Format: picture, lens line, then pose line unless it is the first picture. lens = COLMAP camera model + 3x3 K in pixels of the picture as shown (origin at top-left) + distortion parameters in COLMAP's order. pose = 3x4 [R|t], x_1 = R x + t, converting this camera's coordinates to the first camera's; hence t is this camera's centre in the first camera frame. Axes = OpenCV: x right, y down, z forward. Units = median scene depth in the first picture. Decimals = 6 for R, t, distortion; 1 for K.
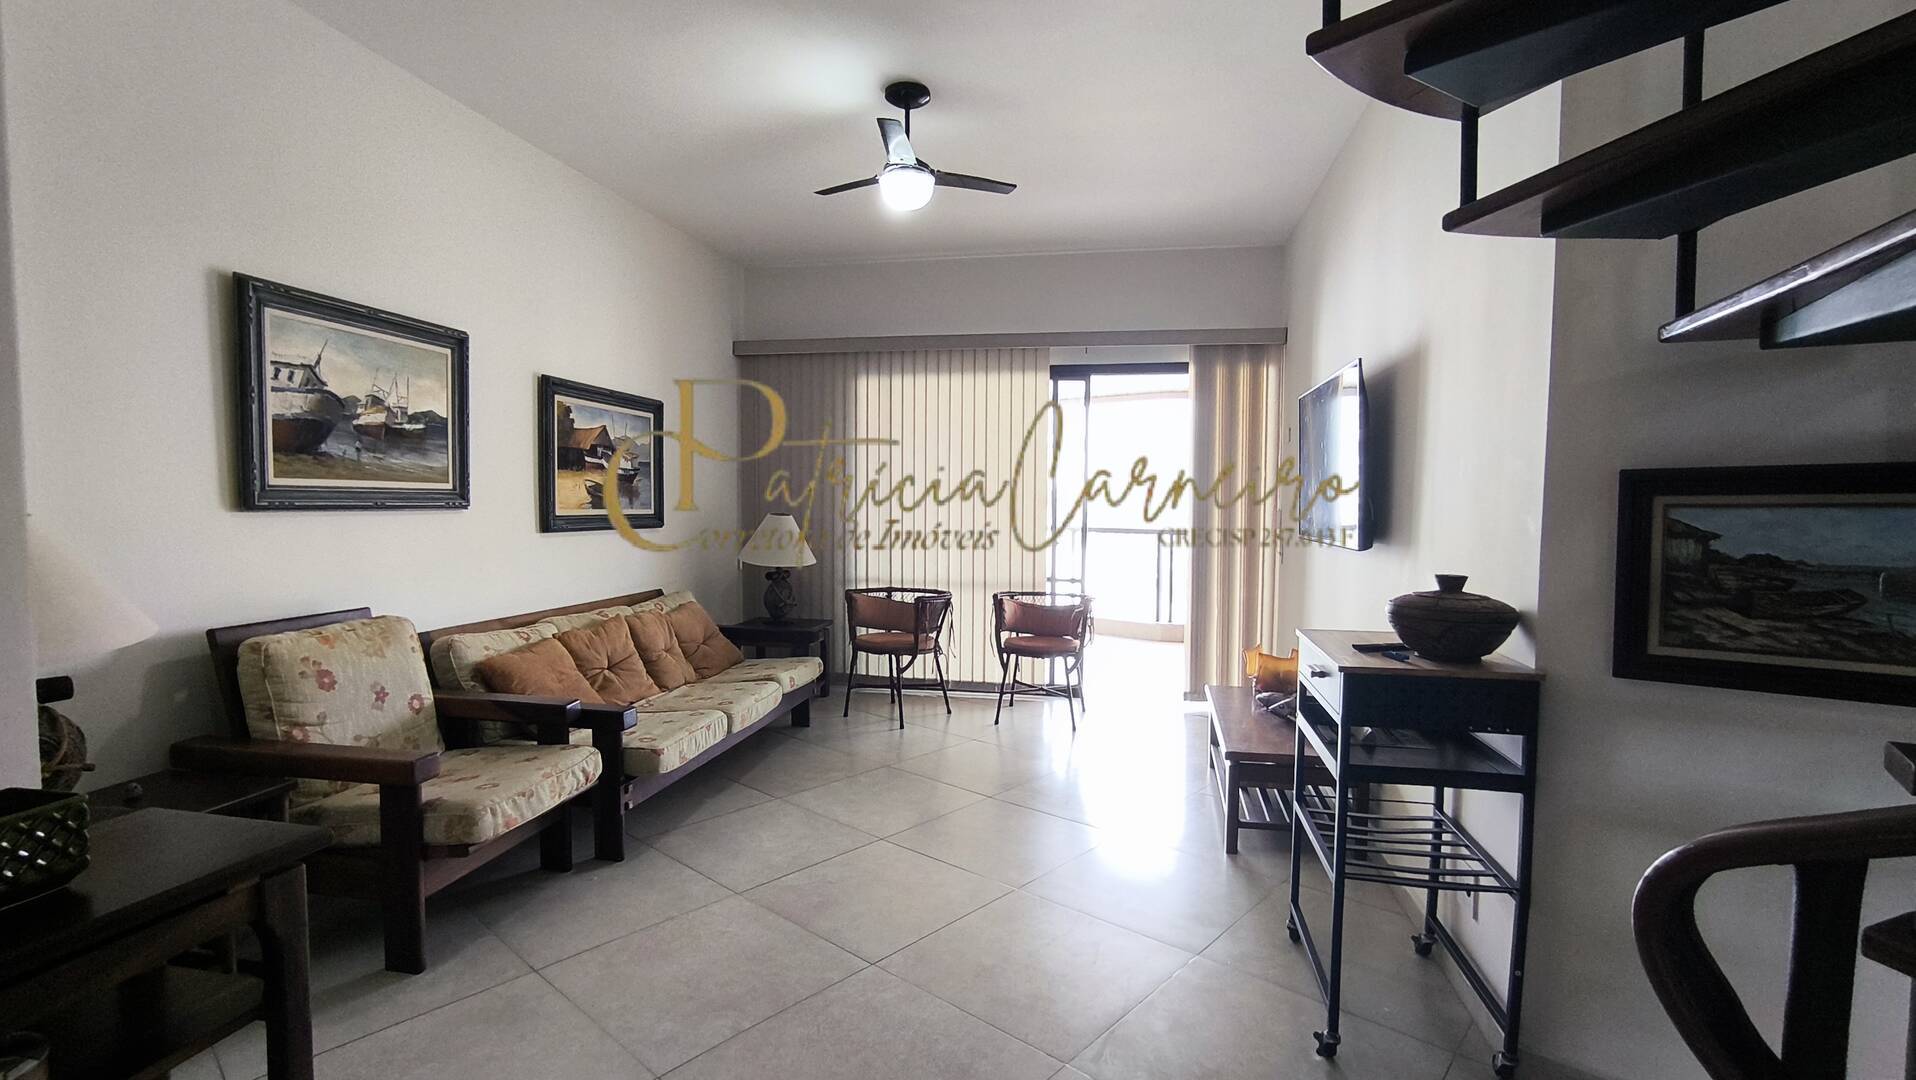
lens RADIAL K [[886.8, 0, 964.9], [0, 886.8, 547.7], [0, 0, 1]] dist [-0.002756, 0.006498]
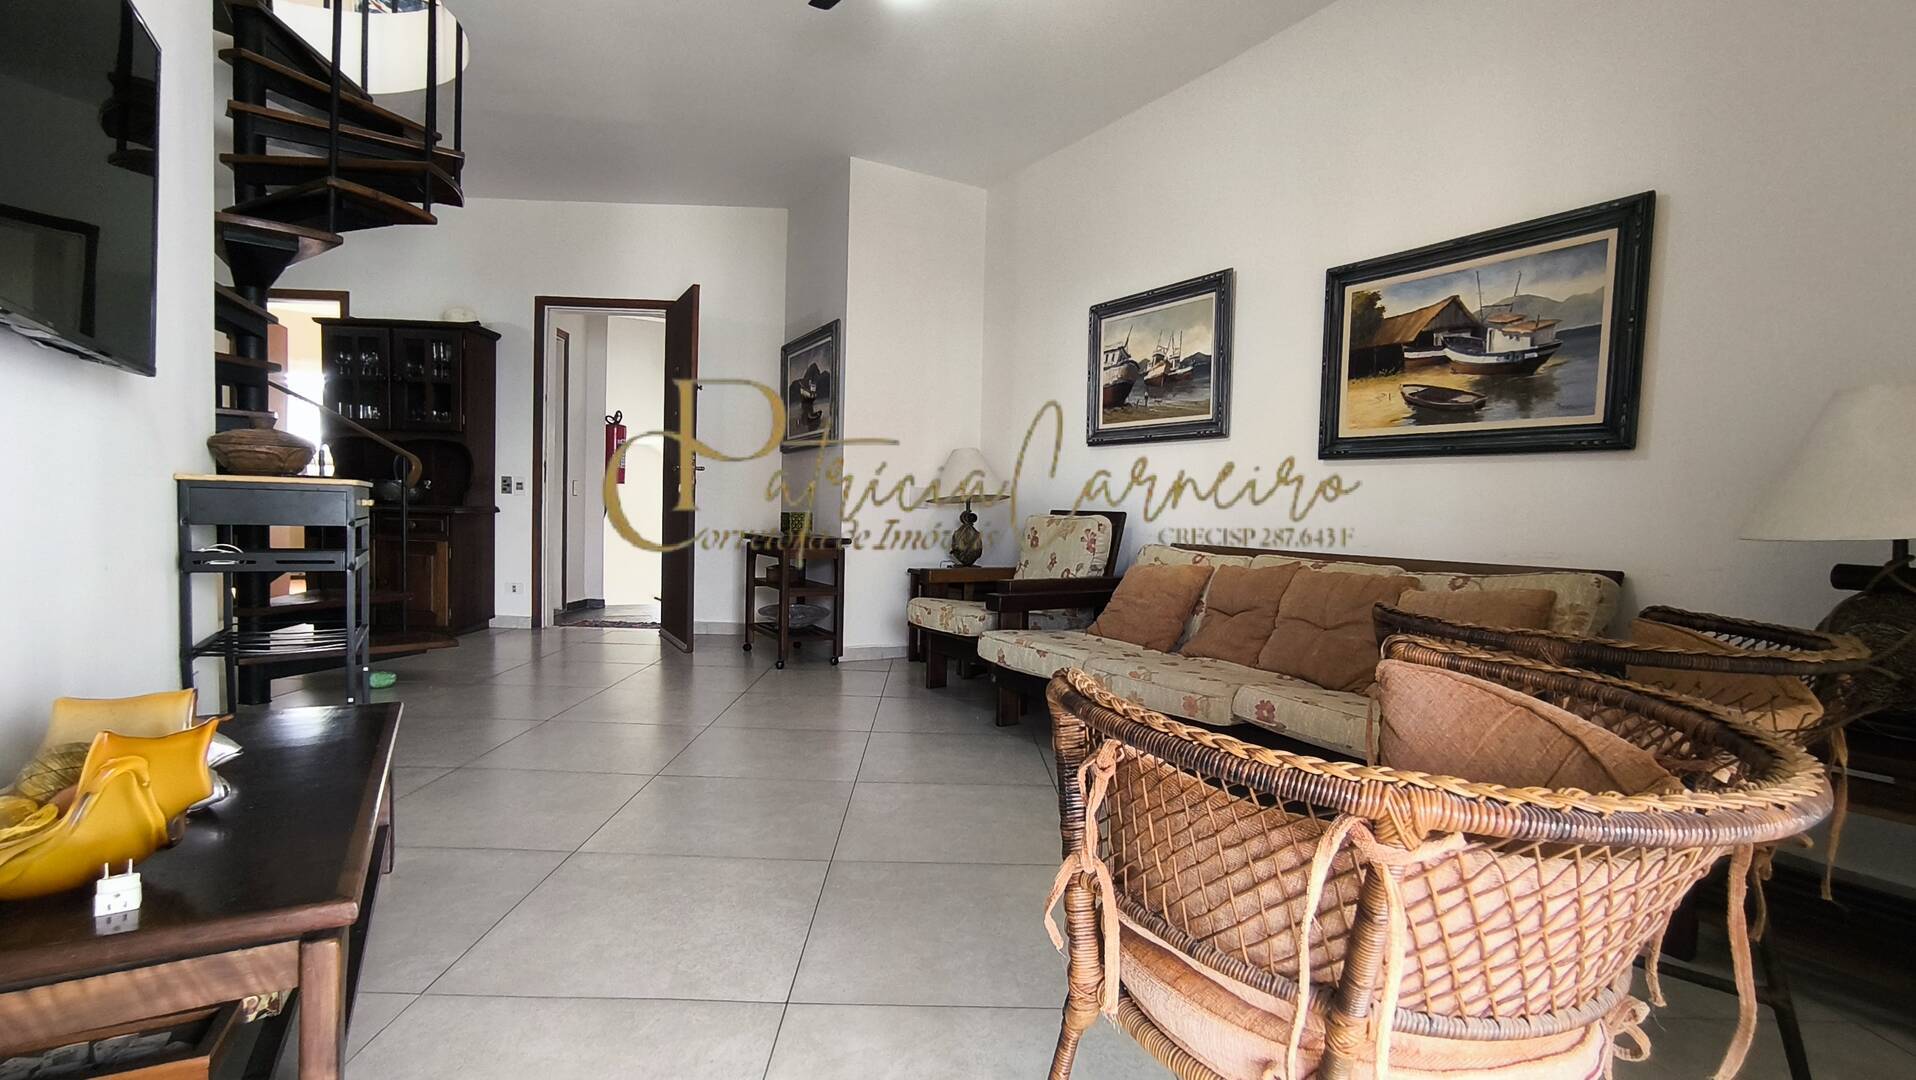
lens RADIAL K [[886.8, 0, 955.5], [0, 886.8, 540.1], [0, 0, 1]] dist [-0.002756, 0.006498]
pose [[-0.735236, 0.000107, -0.677811, 0.339324], [-0.066047, 0.995230, 0.071800, 0.021439], [0.674585, 0.097557, -0.731722, 1.358268]]
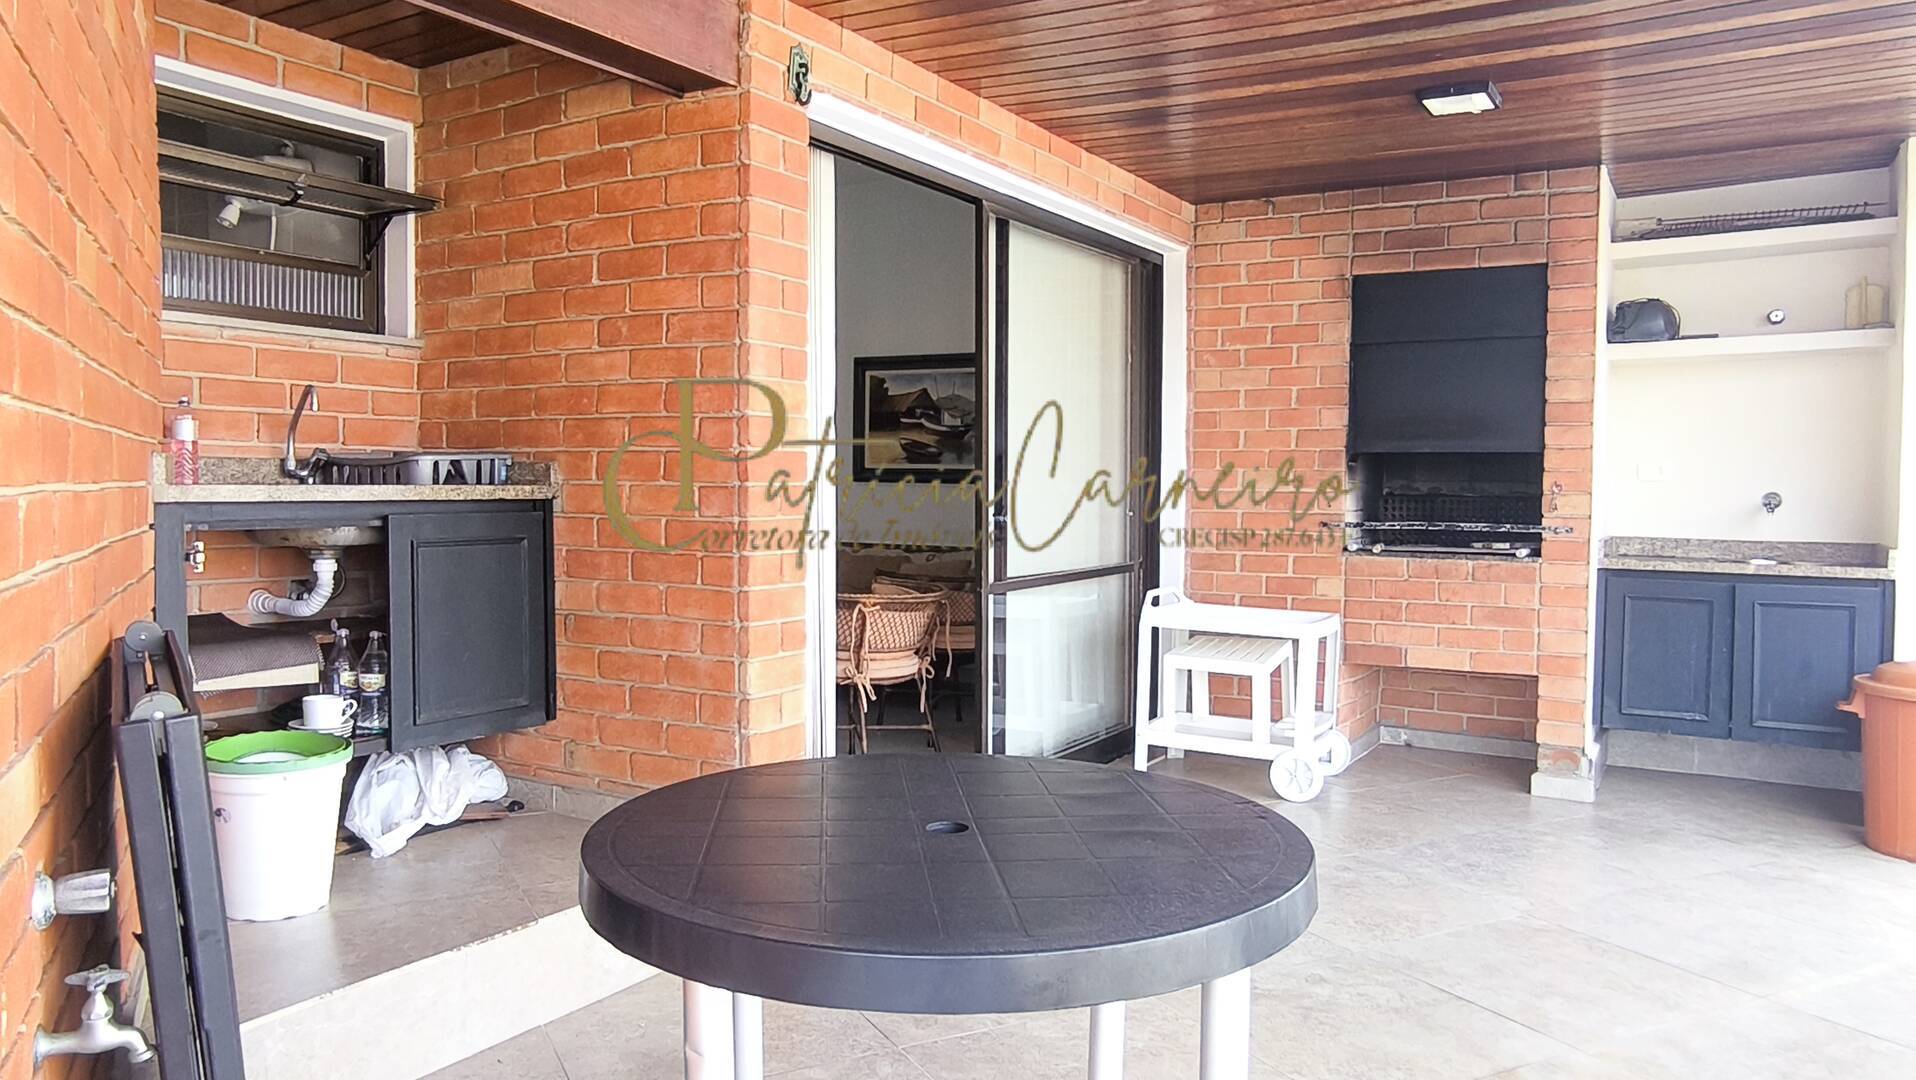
lens RADIAL K [[1331.4, 0, 958.5], [0, 1331.4, 541.6], [0, 0, 1]] dist [-0.008271, 0.012975]
pose [[-0.355019, 0.035509, -0.934185, 1.242398], [-0.061310, 0.996243, 0.061168, -0.055673], [0.932847, 0.078991, -0.351508, 1.783430]]
